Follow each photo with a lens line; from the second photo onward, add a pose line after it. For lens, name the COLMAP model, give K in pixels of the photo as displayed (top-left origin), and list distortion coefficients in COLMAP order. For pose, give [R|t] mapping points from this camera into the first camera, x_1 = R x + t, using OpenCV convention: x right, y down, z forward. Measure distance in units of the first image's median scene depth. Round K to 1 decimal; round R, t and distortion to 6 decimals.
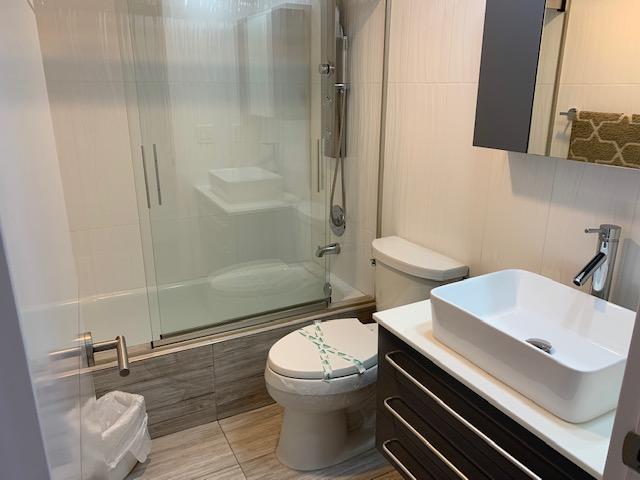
lens RADIAL K [[491.6, 0, 319.5], [0, 491.6, 244.1], [0, 0, 1]] dist [0.009054, 0.006522]
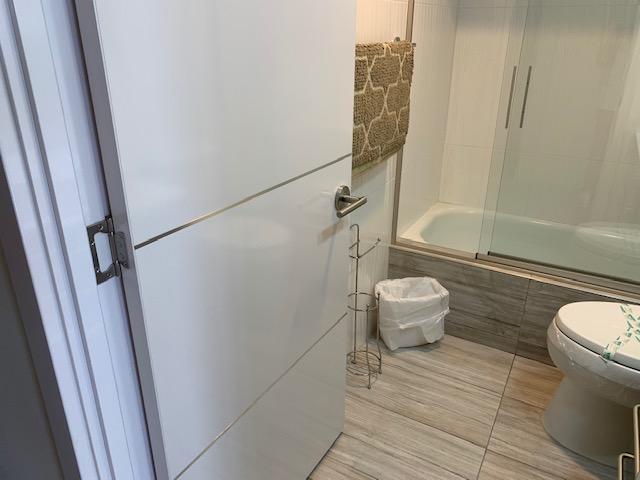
lens RADIAL K [[491.6, 0, 319.5], [0, 491.6, 244.1], [0, 0, 1]] dist [0.009054, 0.006522]
pose [[0.525433, 0.333303, -0.782834, 0.353745], [-0.252814, 0.939682, 0.230397, 0.018737], [0.812407, 0.076853, 0.578004, 0.094086]]
